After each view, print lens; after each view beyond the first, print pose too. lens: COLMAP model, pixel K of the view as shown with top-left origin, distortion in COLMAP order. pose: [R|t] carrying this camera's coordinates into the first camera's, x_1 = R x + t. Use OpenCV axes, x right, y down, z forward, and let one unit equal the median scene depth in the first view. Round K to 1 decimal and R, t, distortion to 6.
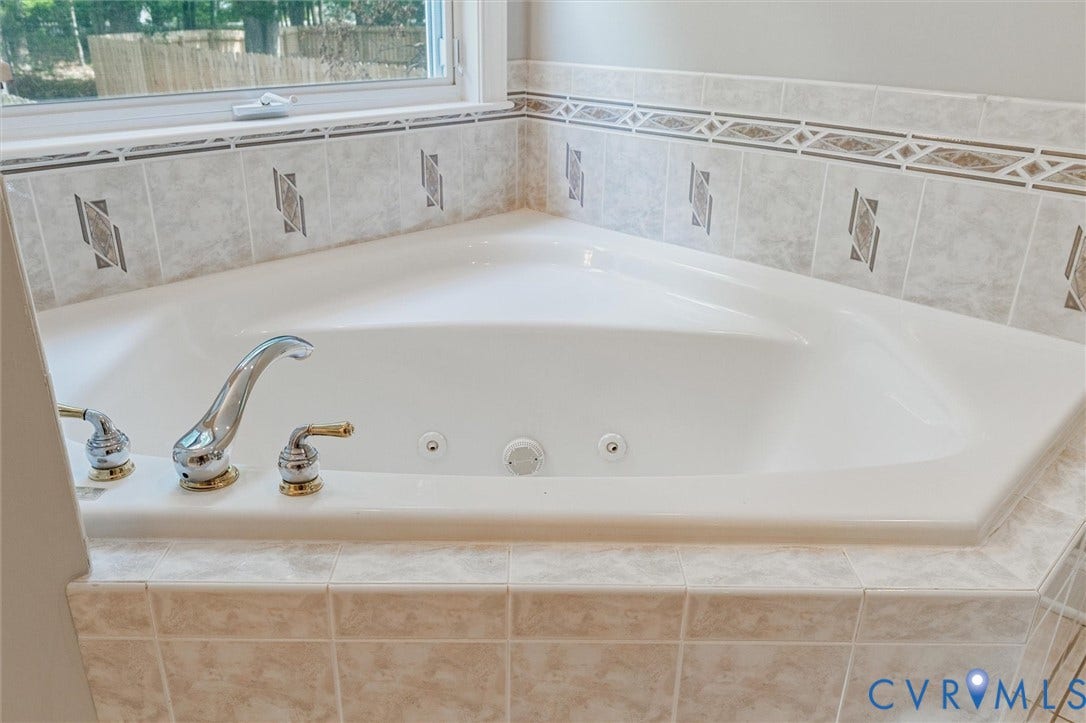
lens RADIAL K [[844.9, 0, 507.4], [0, 844.9, 347.7], [0, 0, 1]] dist [-0.005685, -0.004474]
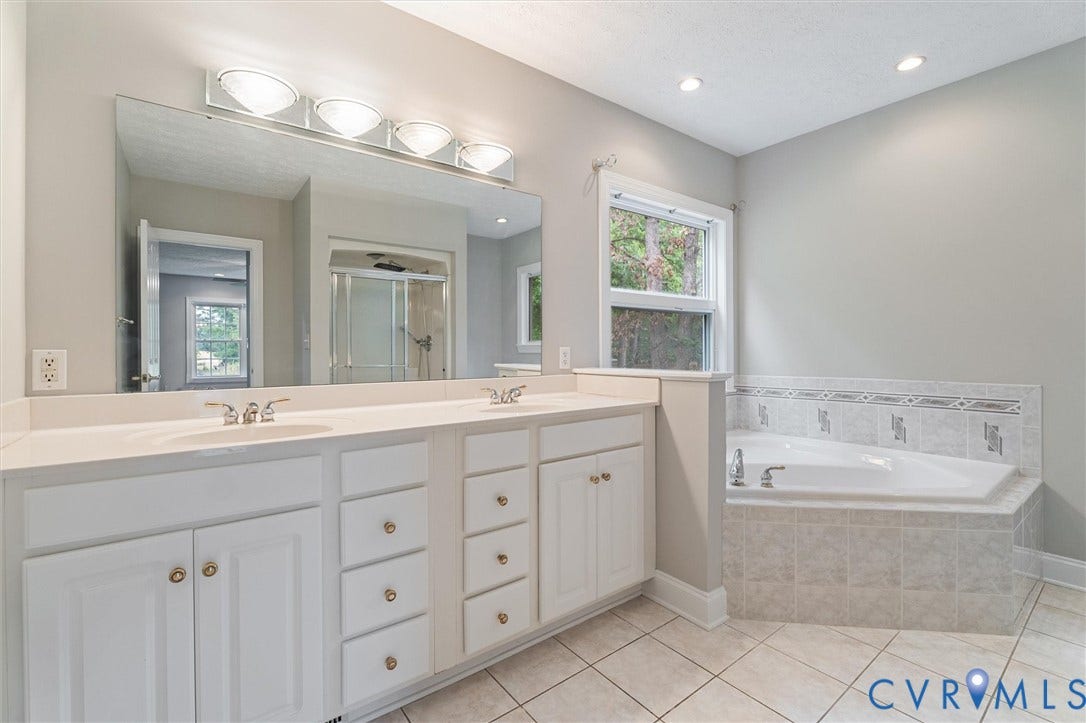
lens RADIAL K [[465.1, 0, 540.0], [0, 465.1, 354.9], [0, 0, 1]] dist [0.000298, 0.000263]
pose [[0.991652, -0.020476, -0.127307, -0.650318], [-0.029030, 0.926510, -0.375148, 0.290417], [0.125632, 0.375712, 0.918181, -0.778176]]
